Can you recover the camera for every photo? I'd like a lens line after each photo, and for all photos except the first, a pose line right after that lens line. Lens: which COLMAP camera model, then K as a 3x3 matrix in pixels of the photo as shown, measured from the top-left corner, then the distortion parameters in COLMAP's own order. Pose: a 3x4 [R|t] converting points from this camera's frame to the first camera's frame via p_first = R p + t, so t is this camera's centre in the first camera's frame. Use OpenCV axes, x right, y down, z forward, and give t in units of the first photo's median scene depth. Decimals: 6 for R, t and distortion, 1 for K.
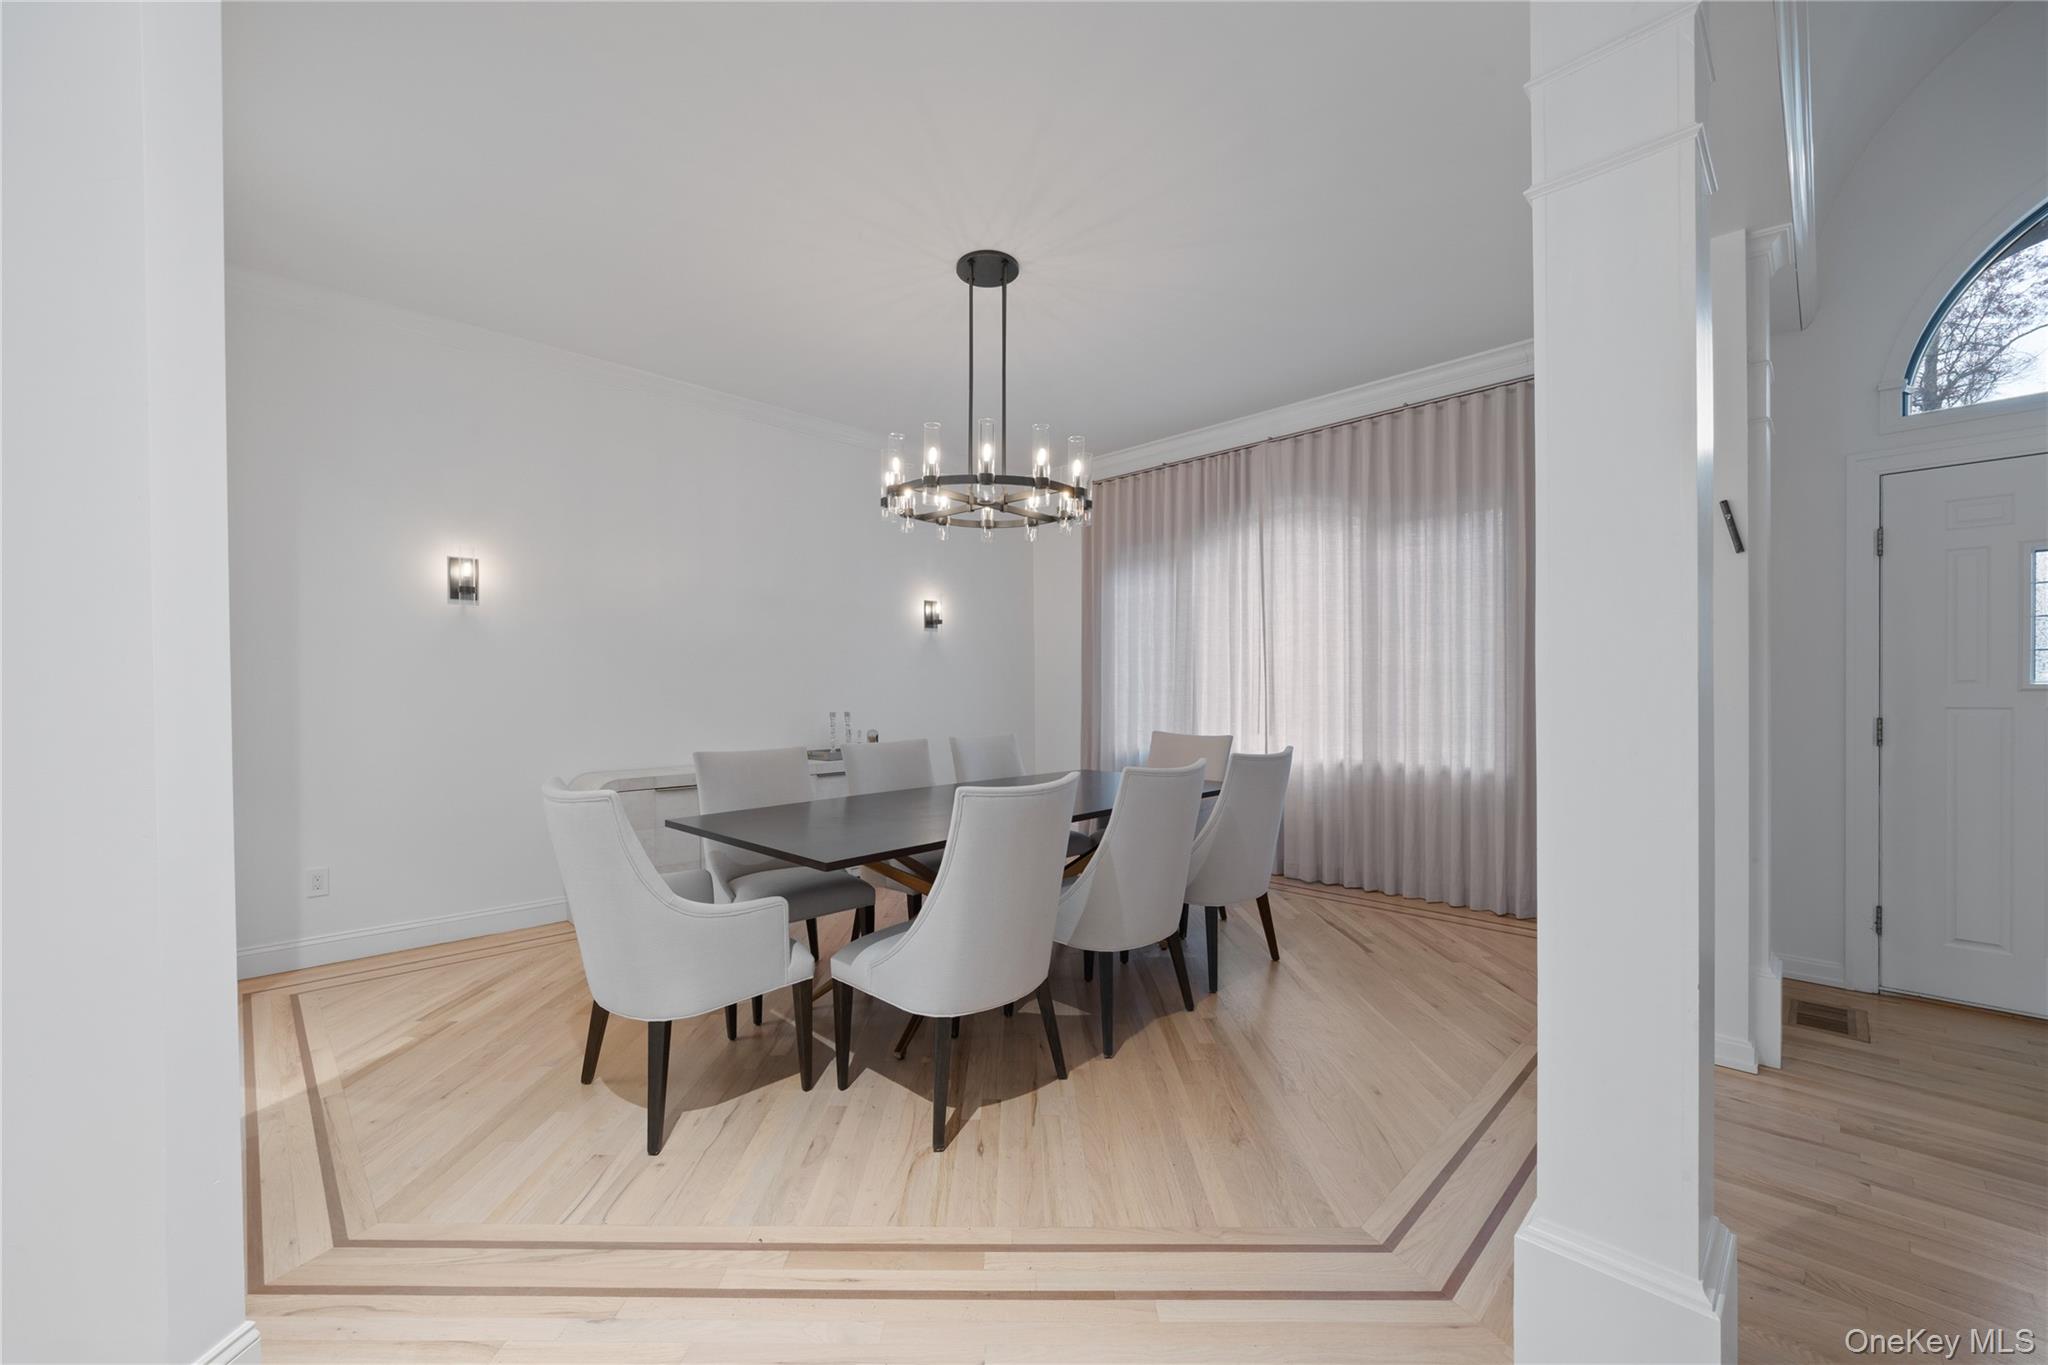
lens RADIAL K [[797.2, 0, 1010.3], [0, 797.2, 689.1], [0, 0, 1]] dist [-0.002536, -0.000161]
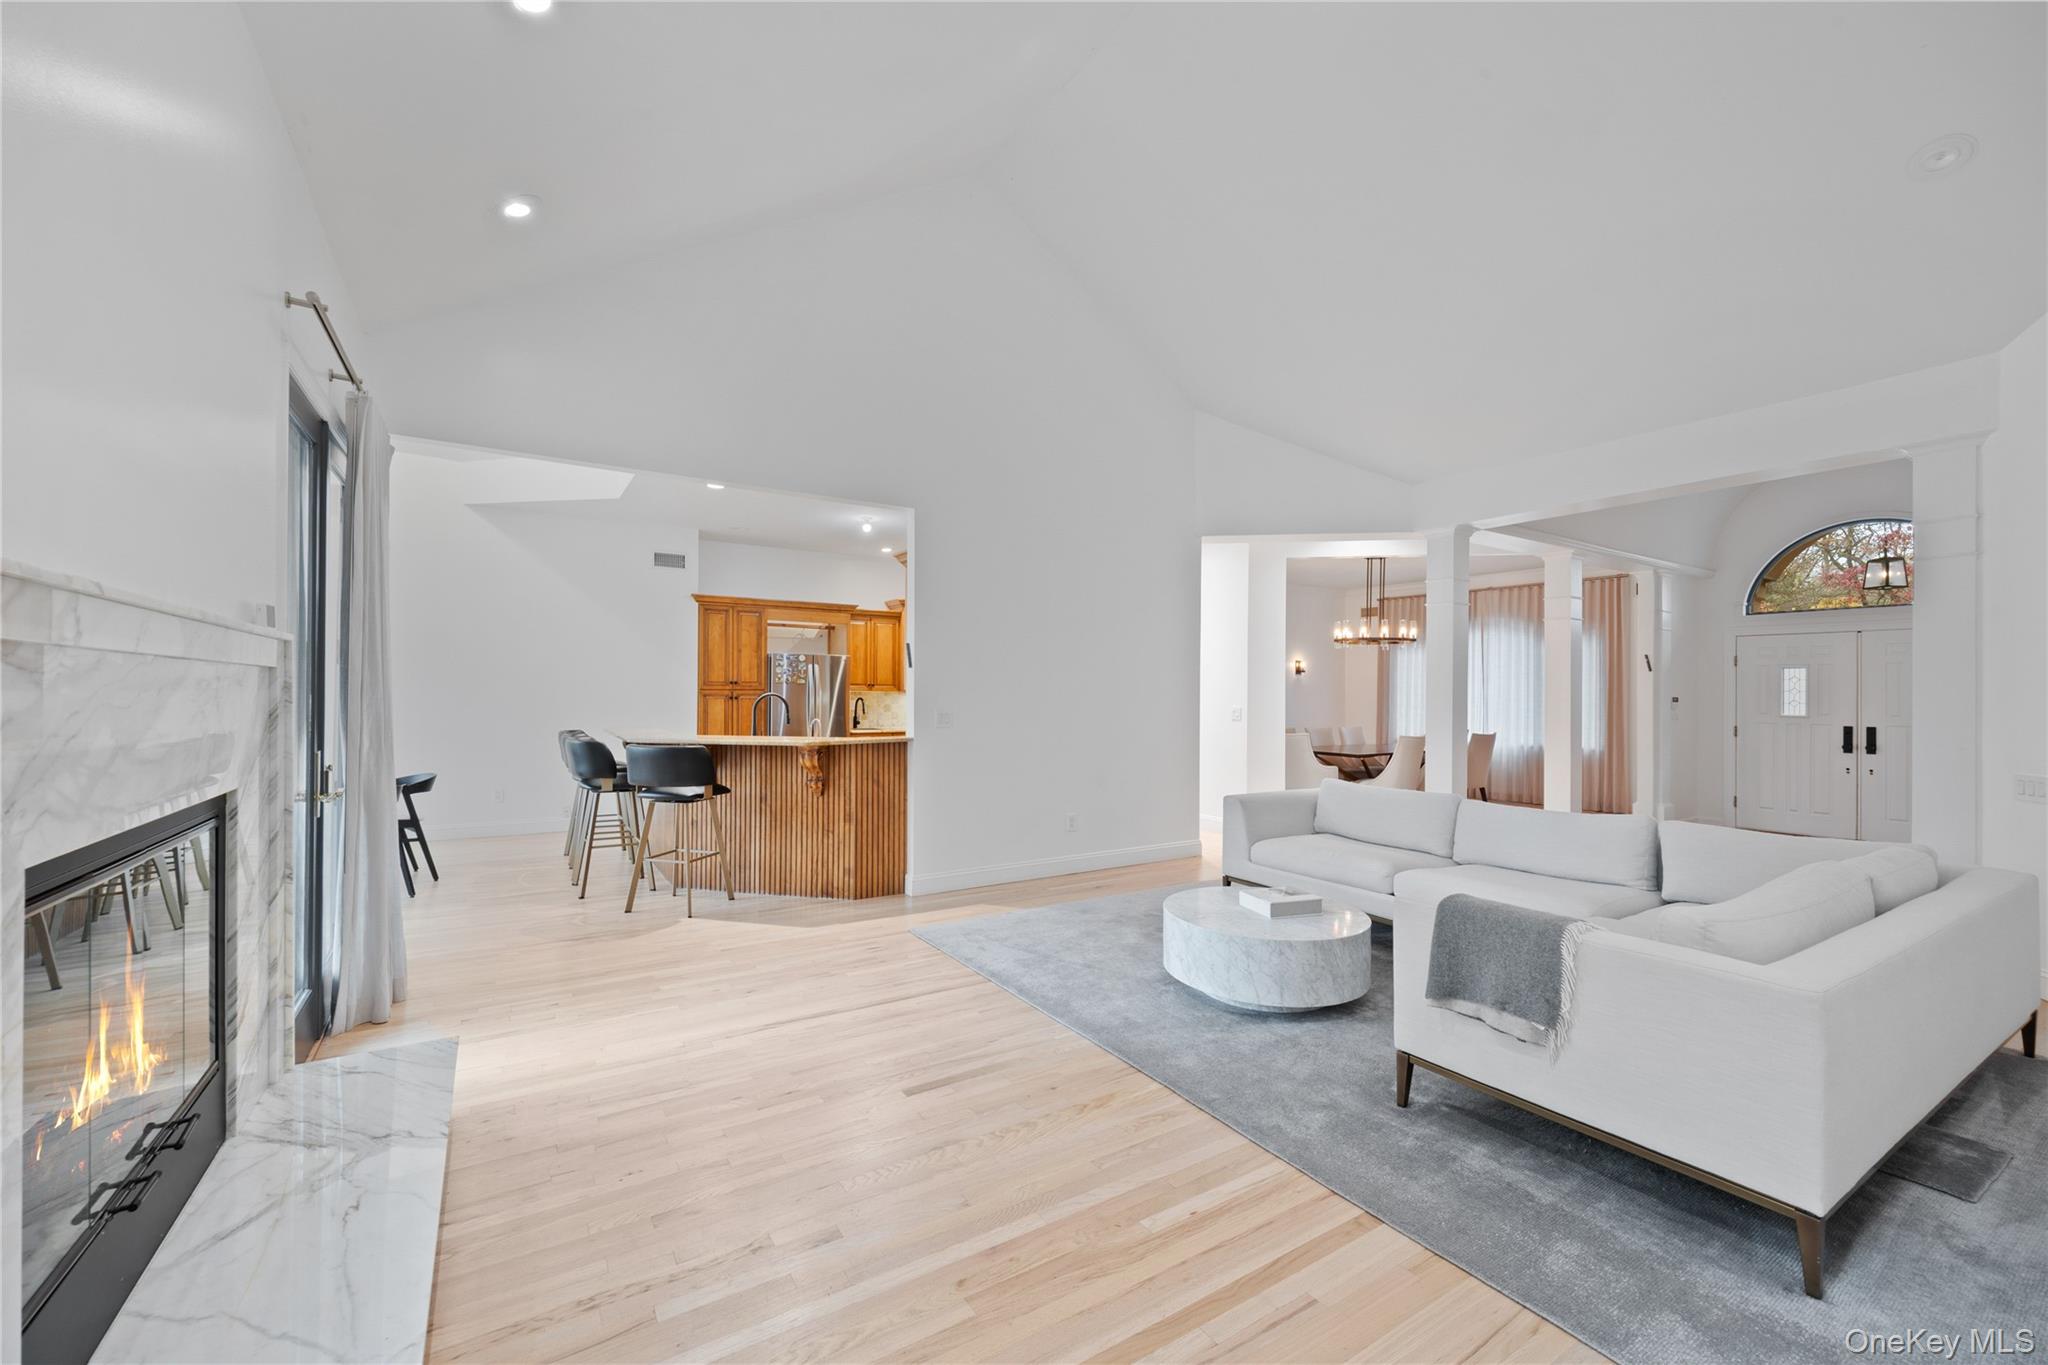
lens RADIAL K [[797.2, 0, 1011.0], [0, 797.2, 687.3], [0, 0, 1]] dist [-0.002536, -0.000161]
pose [[0.978966, 0.013988, -0.203543, -0.472354], [-0.013317, 0.999900, 0.004662, -0.051038], [0.203588, -0.001853, 0.979055, -1.312003]]
